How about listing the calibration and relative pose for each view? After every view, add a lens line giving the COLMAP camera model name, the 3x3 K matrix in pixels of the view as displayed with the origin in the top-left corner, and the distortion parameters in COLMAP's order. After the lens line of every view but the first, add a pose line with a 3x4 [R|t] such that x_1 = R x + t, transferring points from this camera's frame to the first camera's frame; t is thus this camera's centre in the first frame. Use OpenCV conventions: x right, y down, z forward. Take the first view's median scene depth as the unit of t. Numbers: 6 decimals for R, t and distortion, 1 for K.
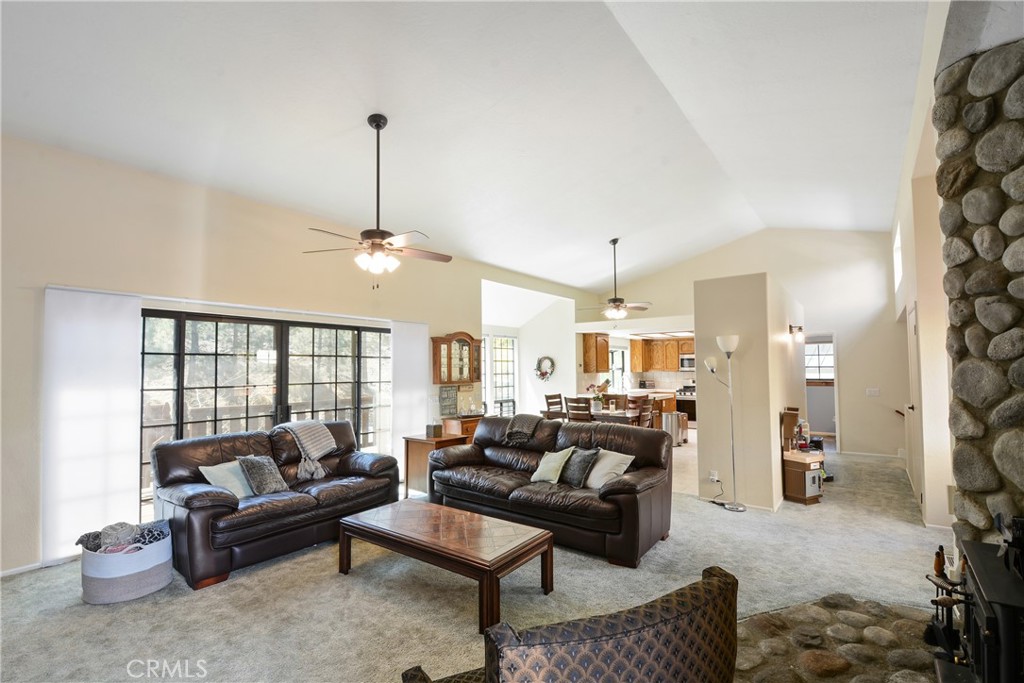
lens RADIAL K [[449.7, 0, 521.8], [0, 449.7, 356.4], [0, 0, 1]] dist [-0.003305, -0.003966]
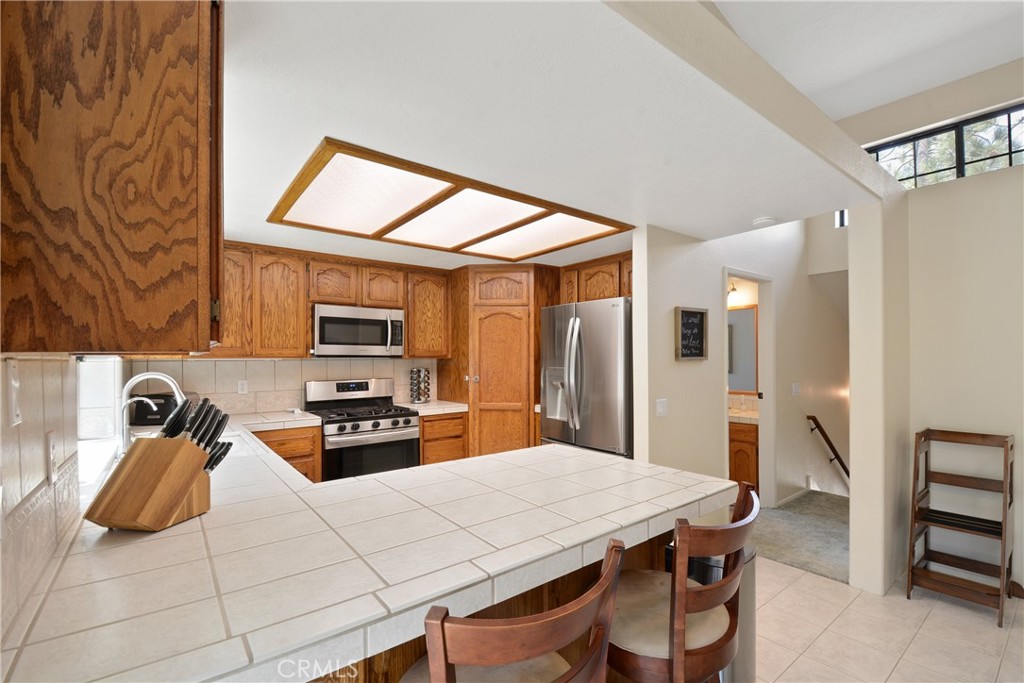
lens RADIAL K [[449.7, 0, 529.1], [0, 449.7, 359.2], [0, 0, 1]] dist [-0.003305, -0.003966]
pose [[0.242552, 0.005632, 0.970122, 0.090606], [-0.023985, 0.999712, 0.000193, 0.035902], [-0.969842, -0.023315, 0.242618, 0.895962]]
